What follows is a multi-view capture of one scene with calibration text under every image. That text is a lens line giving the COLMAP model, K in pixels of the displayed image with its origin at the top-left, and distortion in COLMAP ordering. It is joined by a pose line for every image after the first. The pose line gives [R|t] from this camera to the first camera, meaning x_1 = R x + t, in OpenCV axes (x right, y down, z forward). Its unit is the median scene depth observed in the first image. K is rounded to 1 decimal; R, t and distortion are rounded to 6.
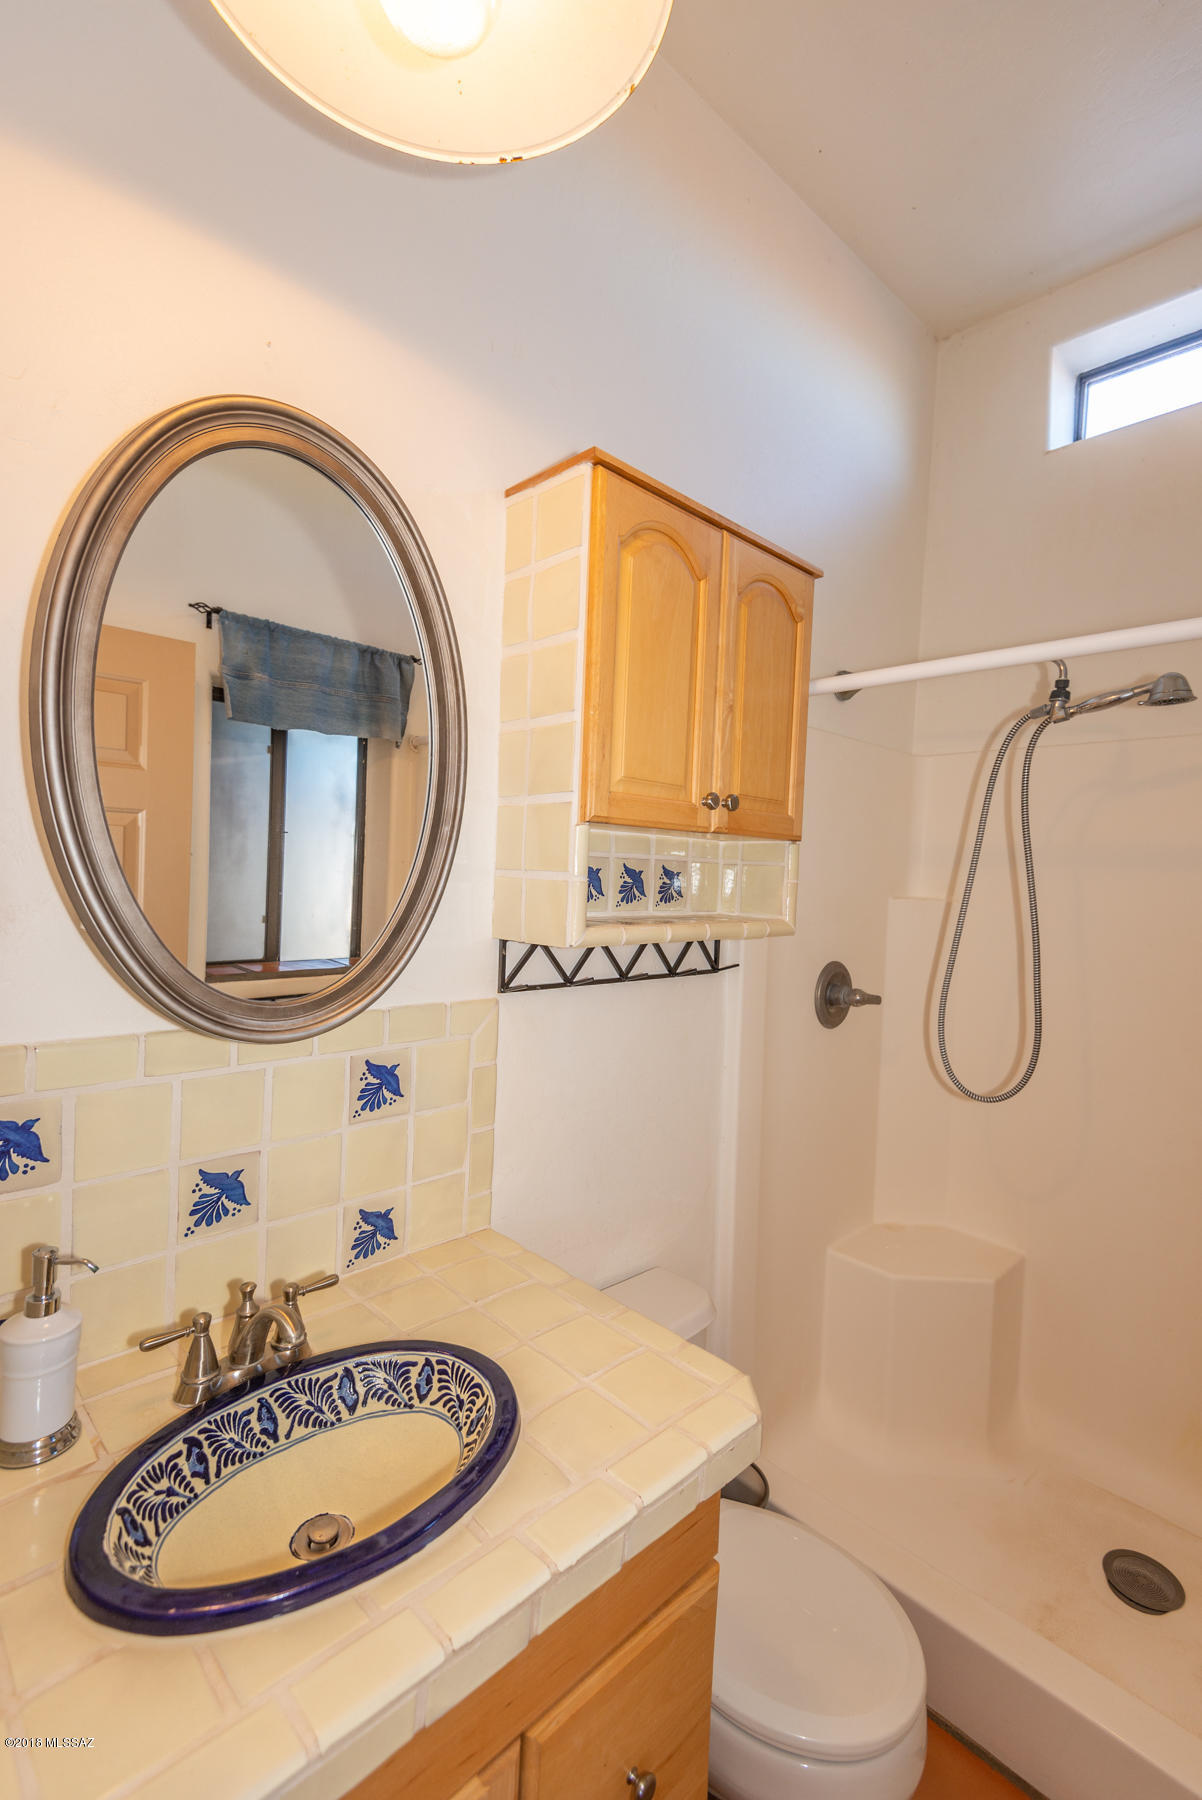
lens RADIAL K [[836.9, 0, 600.5], [0, 836.9, 887.7], [0, 0, 1]] dist [0.026320, -0.013665]
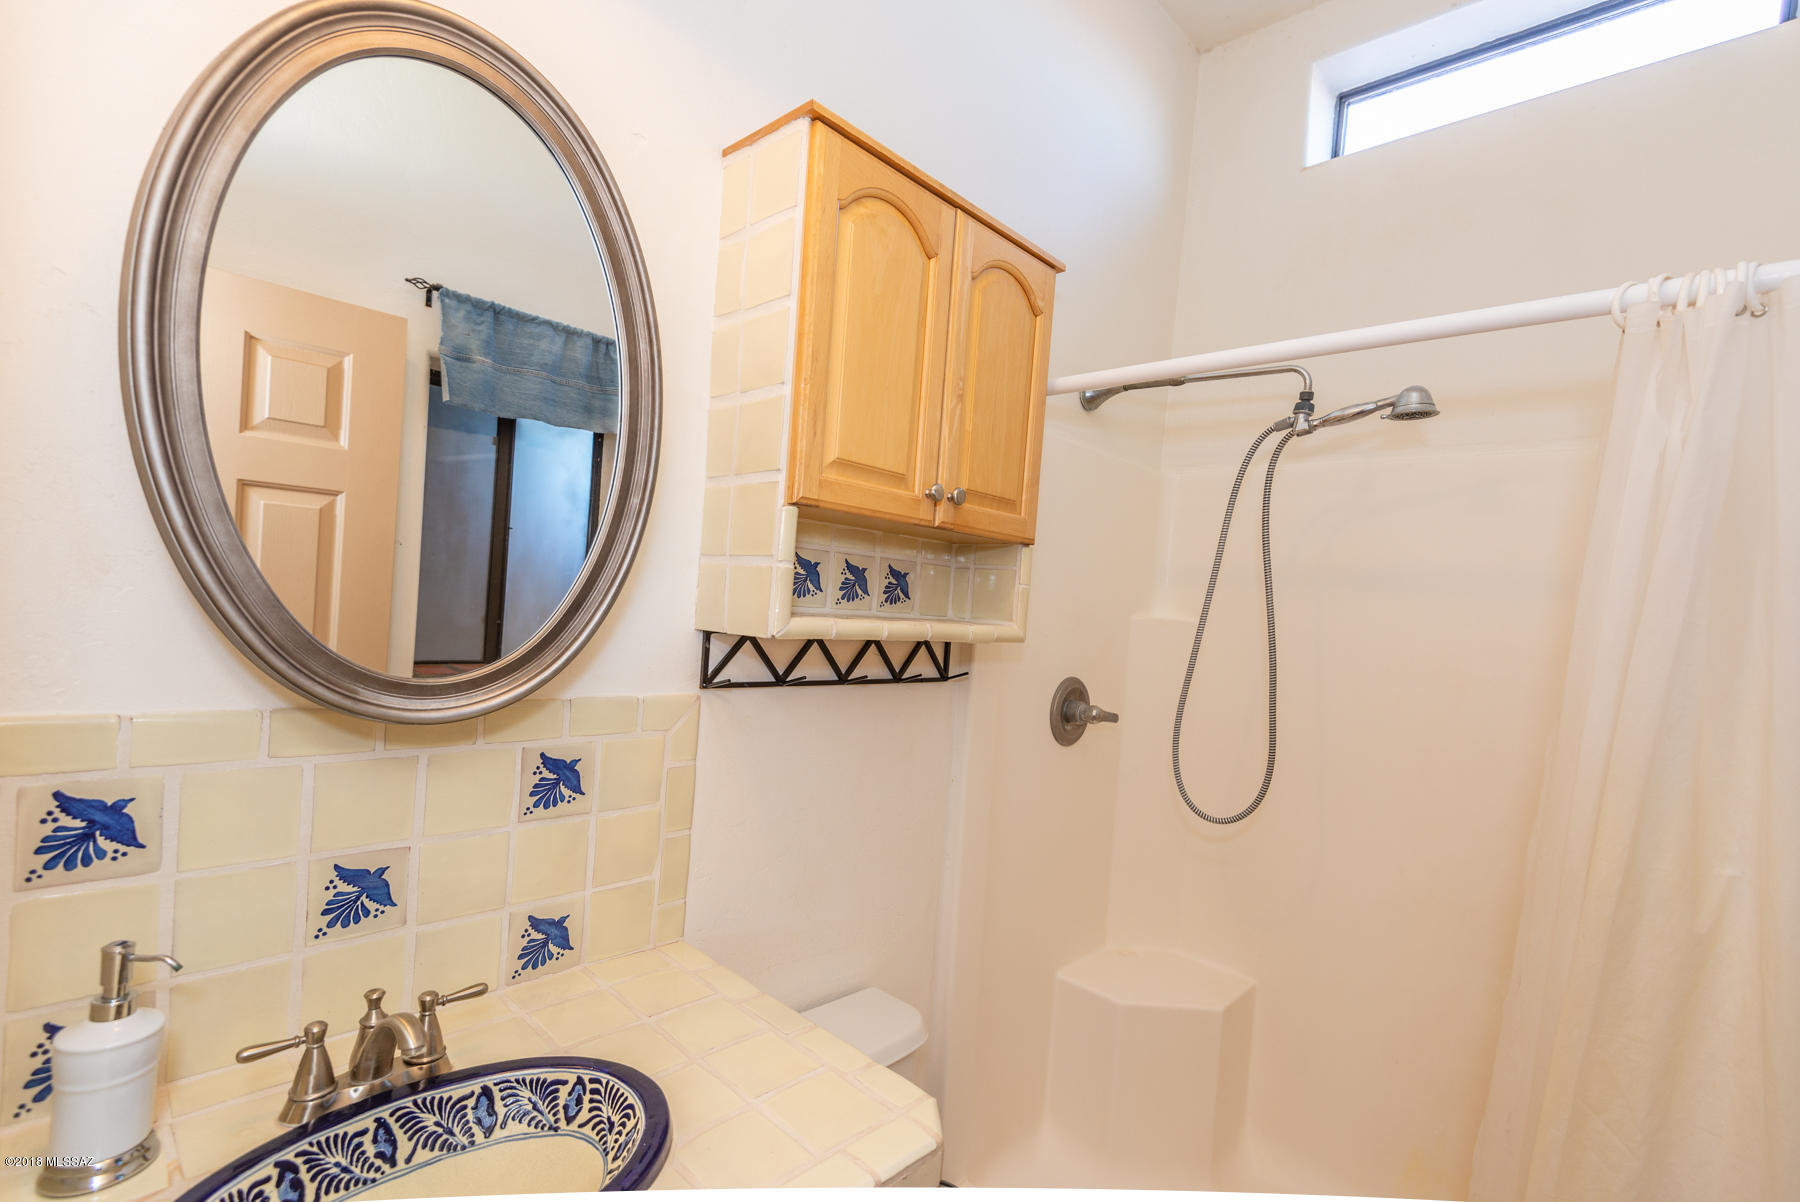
lens RADIAL K [[836.9, 0, 905.0], [0, 836.9, 616.5], [0, 0, 1]] dist [0.026320, -0.013665]
pose [[0.998687, 0.031730, 0.040210, 0.072905], [-0.031586, 0.999492, -0.004206, 0.046253], [-0.040323, 0.002931, 0.999182, 0.063223]]
